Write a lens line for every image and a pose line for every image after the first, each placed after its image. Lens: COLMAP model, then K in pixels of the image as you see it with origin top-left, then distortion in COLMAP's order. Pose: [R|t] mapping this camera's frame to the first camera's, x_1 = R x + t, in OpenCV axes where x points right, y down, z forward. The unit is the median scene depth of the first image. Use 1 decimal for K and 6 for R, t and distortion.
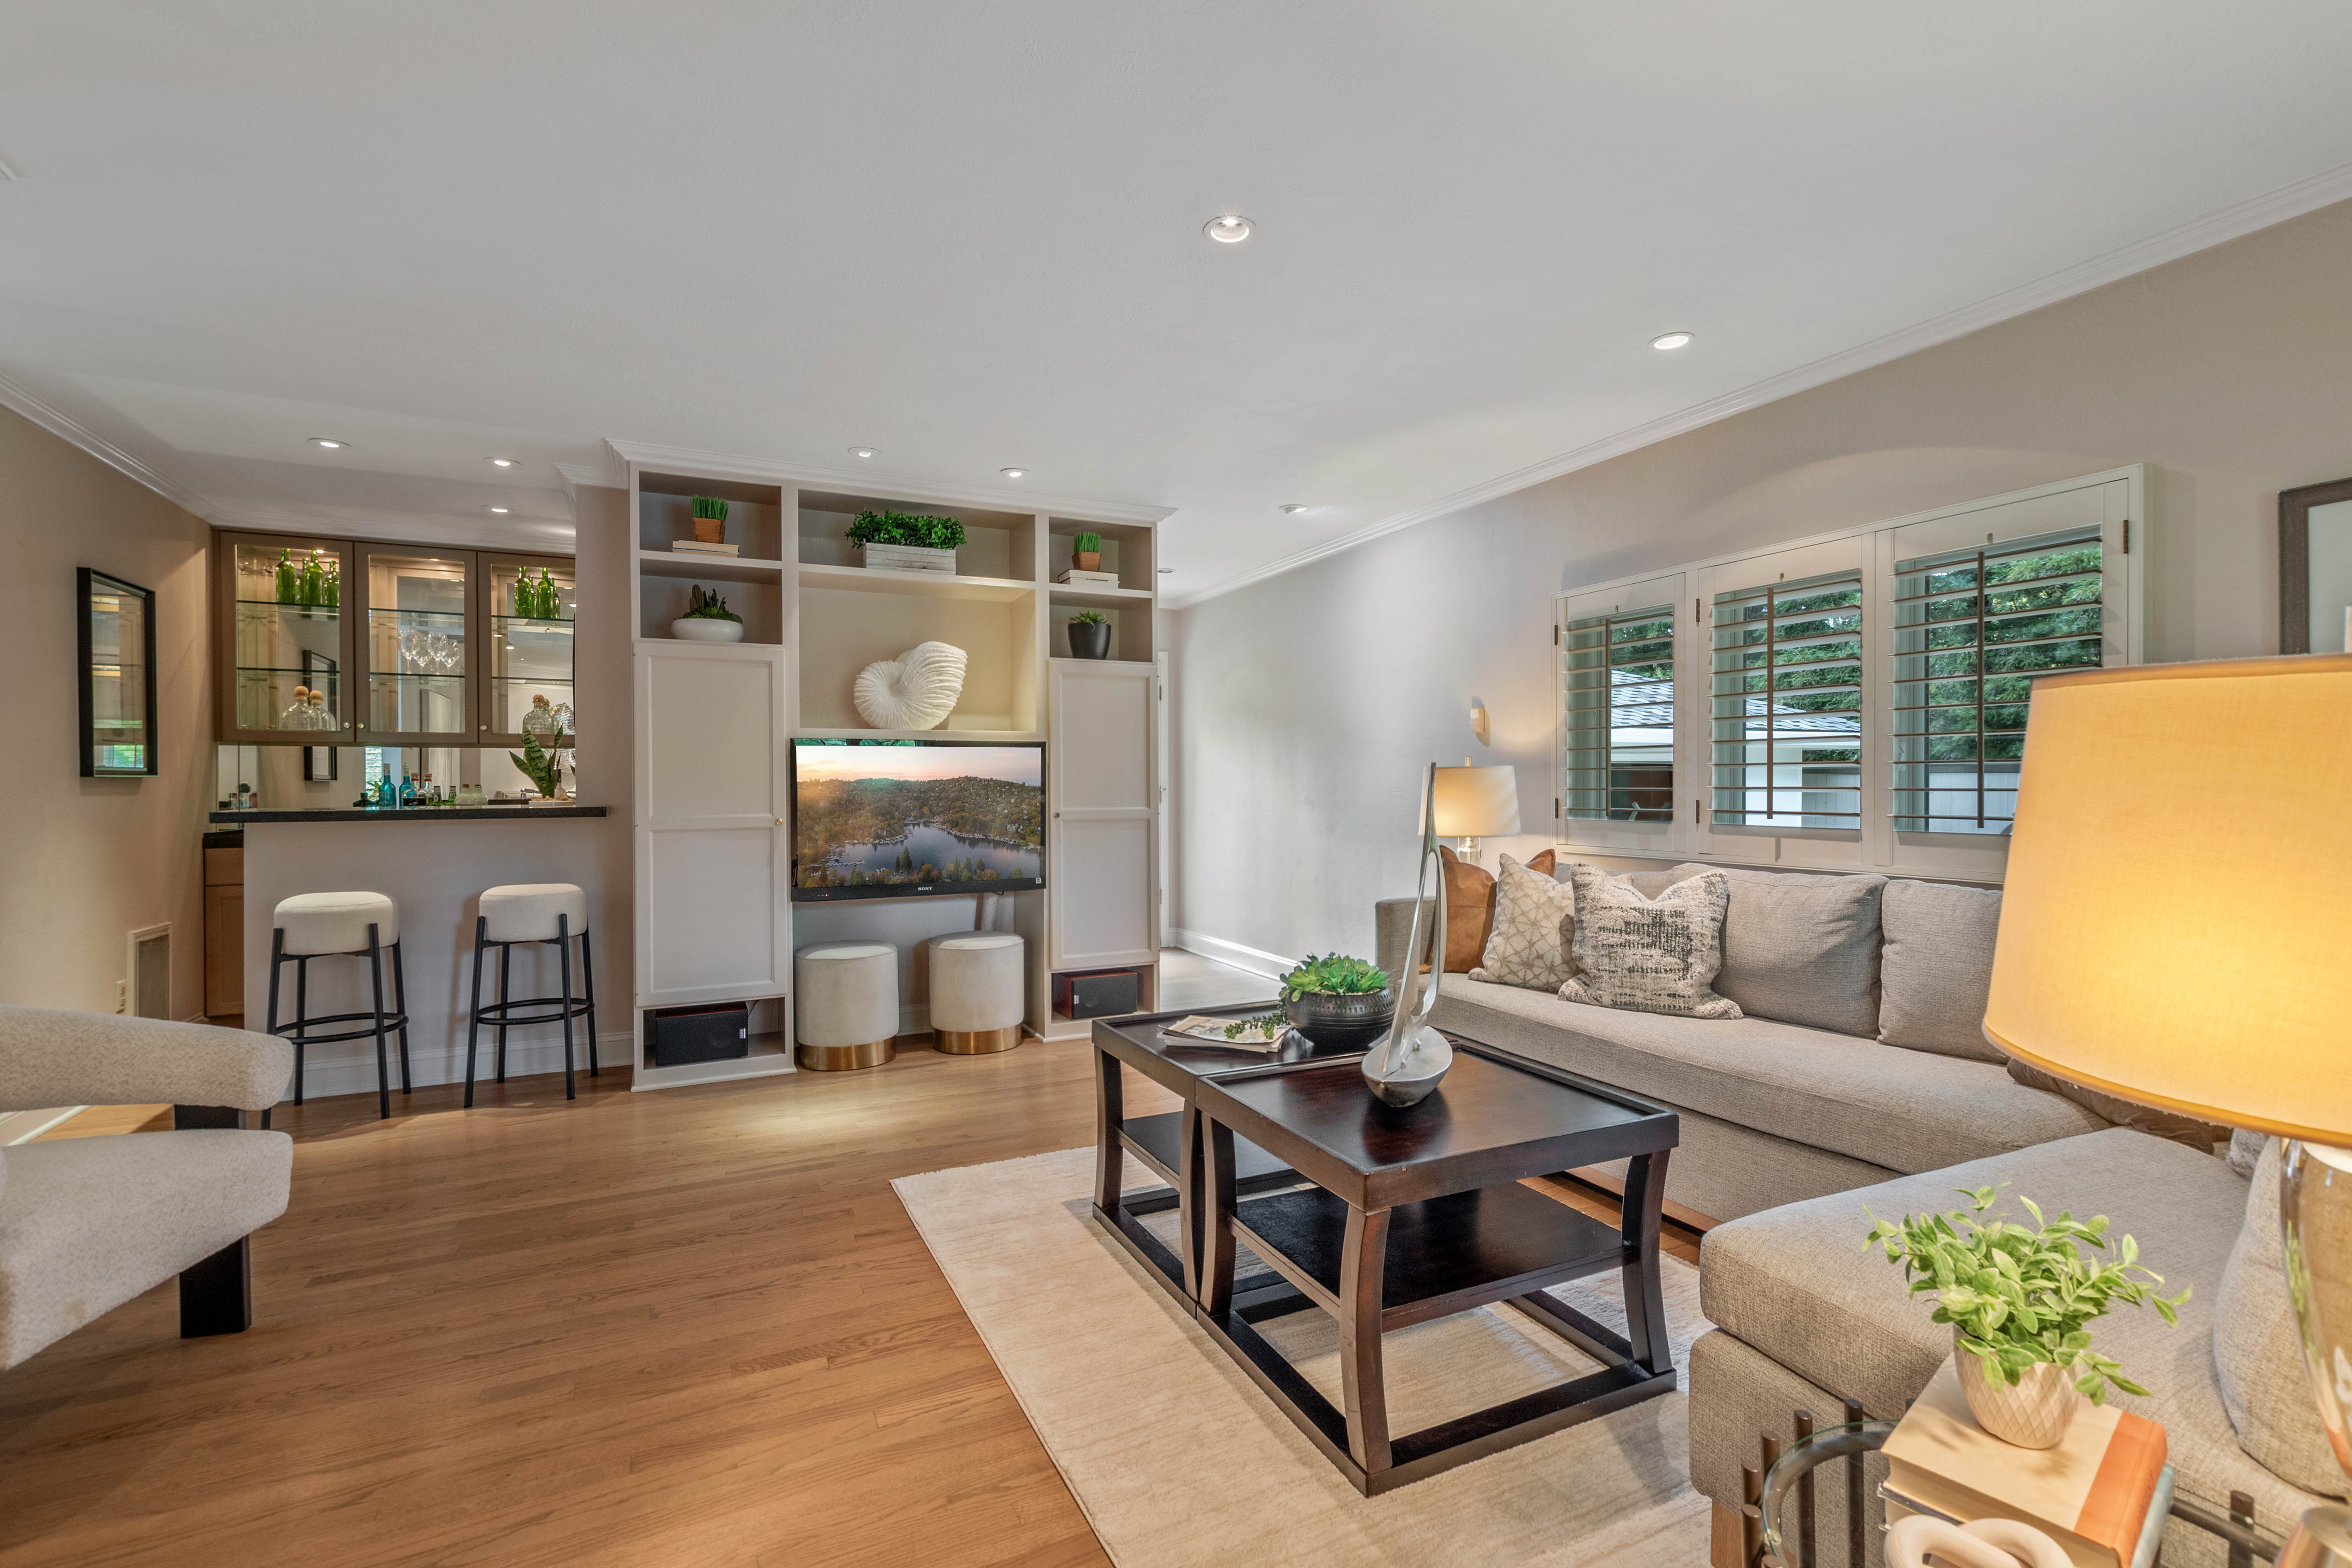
lens RADIAL K [[1048.3, 0, 1141.1], [0, 1048.3, 787.9], [0, 0, 1]] dist [0.012729, -0.001950]
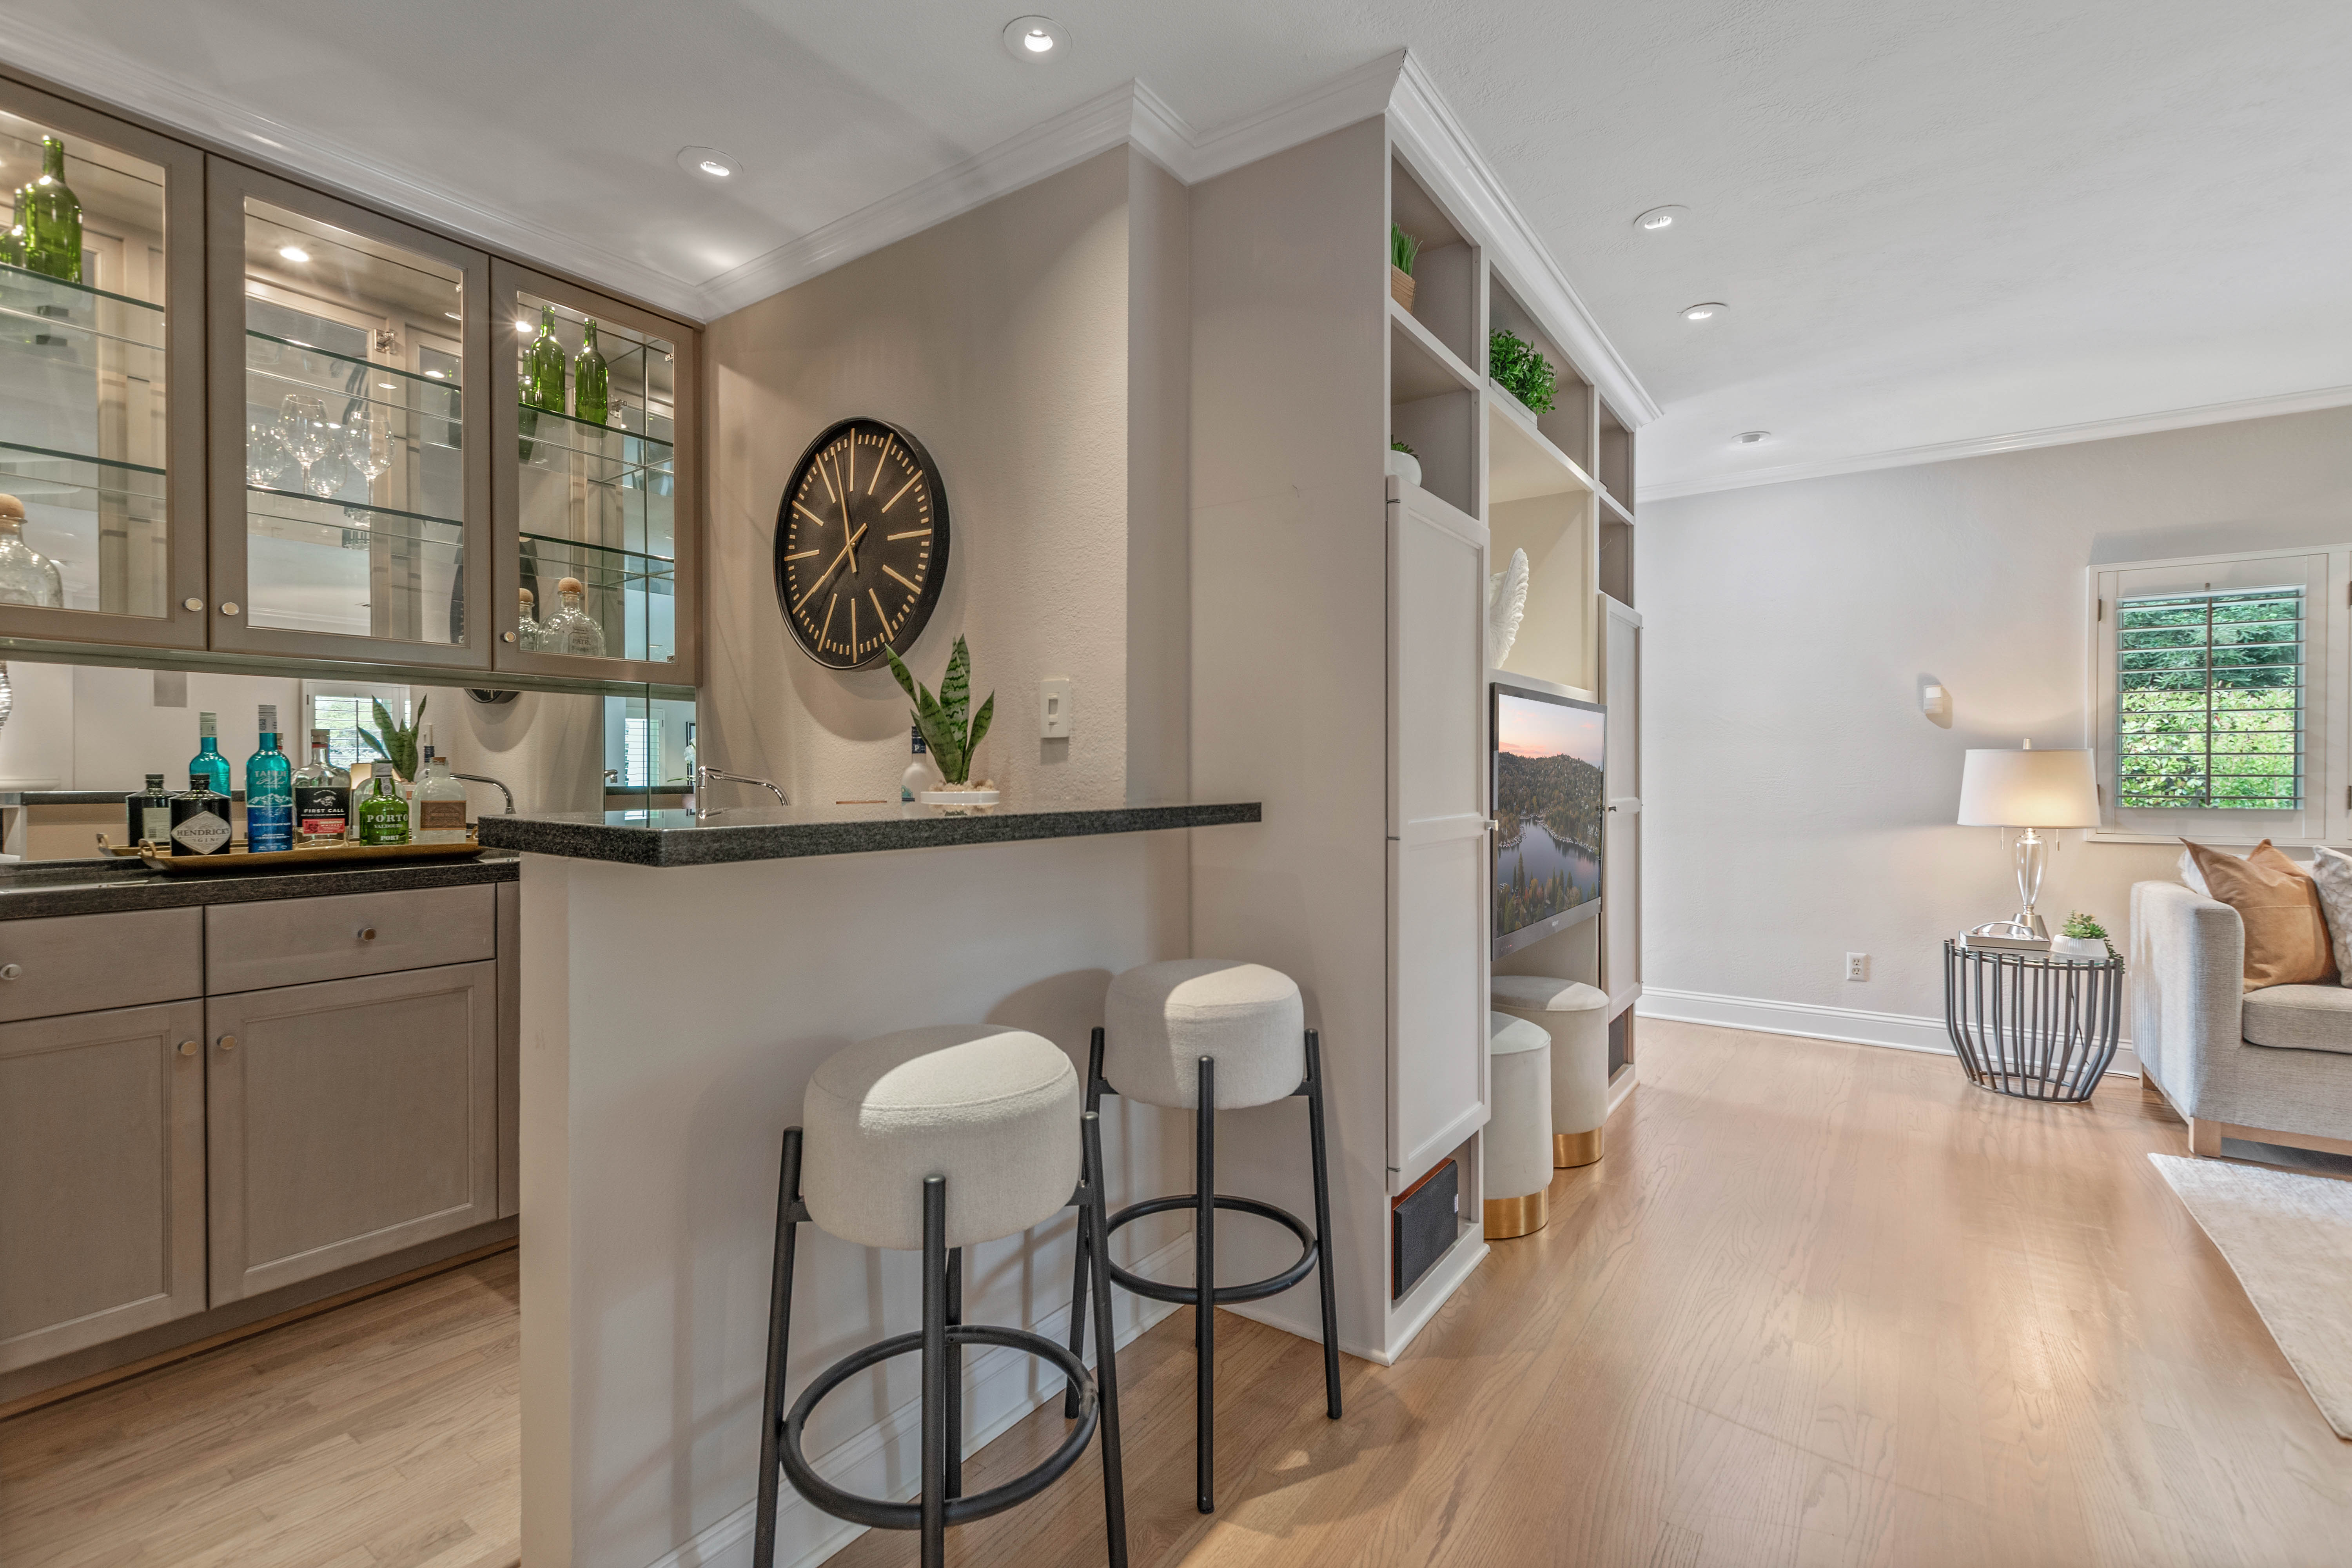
lens RADIAL K [[1048.3, 0, 1105.7], [0, 1048.3, 777.5], [0, 0, 1]] dist [0.012729, -0.001950]
pose [[0.873572, 0.003979, 0.486679, -0.755996], [-0.004342, 0.999990, -0.000382, 0.006914], [-0.486676, -0.001780, 0.873581, 0.553773]]
